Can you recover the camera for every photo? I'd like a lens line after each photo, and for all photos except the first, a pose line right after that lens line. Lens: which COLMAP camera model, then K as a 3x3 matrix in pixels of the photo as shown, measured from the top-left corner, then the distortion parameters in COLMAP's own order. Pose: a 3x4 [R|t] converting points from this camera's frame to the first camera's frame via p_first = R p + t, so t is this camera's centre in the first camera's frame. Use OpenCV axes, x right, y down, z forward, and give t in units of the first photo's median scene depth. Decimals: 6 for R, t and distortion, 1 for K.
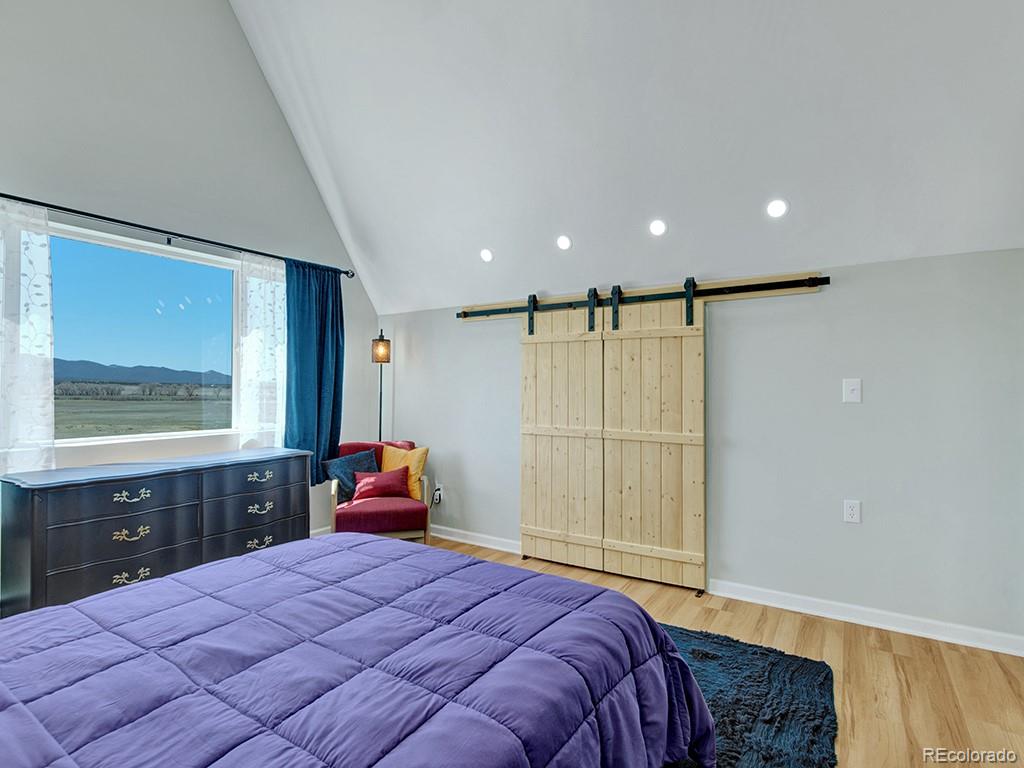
lens RADIAL K [[530.3, 0, 512.0], [0, 530.3, 384.0], [0, 0, 1]] dist [0.085524, -0.000011]
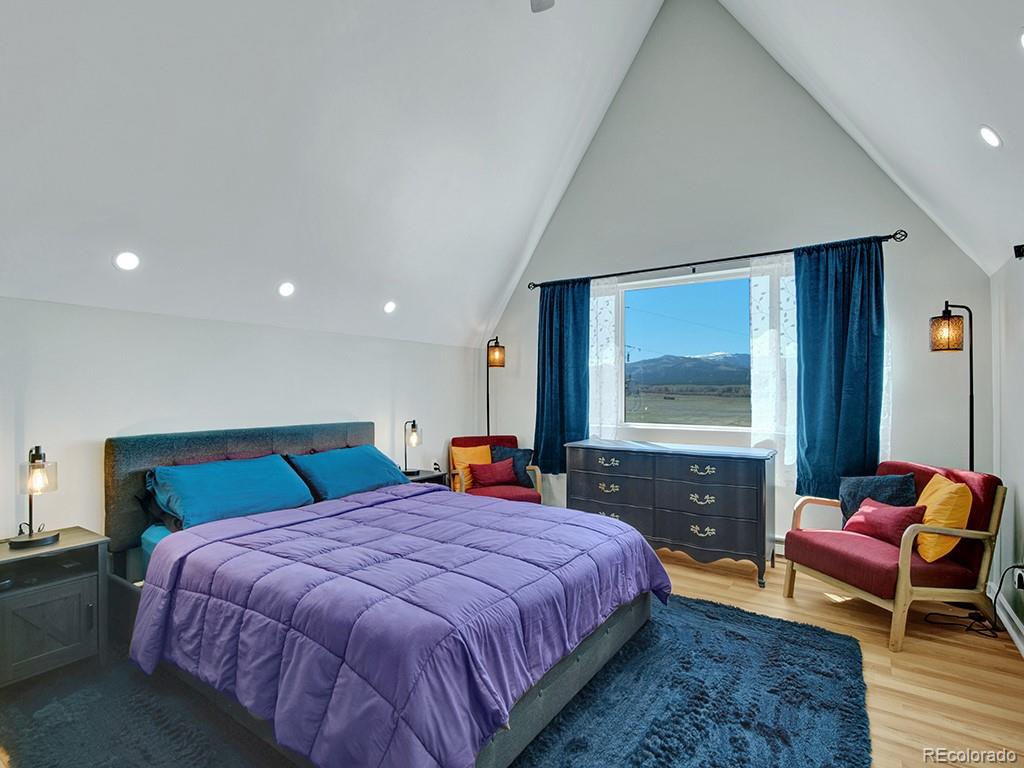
lens RADIAL K [[503.0, 0, 512.0], [0, 503.0, 384.0], [0, 0, 1]] dist [-0.000553, -0.000062]
pose [[-0.007054, -0.006087, -0.999957, 0.520639], [0.003646, 0.999975, -0.006113, 0.005711], [0.999968, -0.003689, -0.007032, 0.585440]]
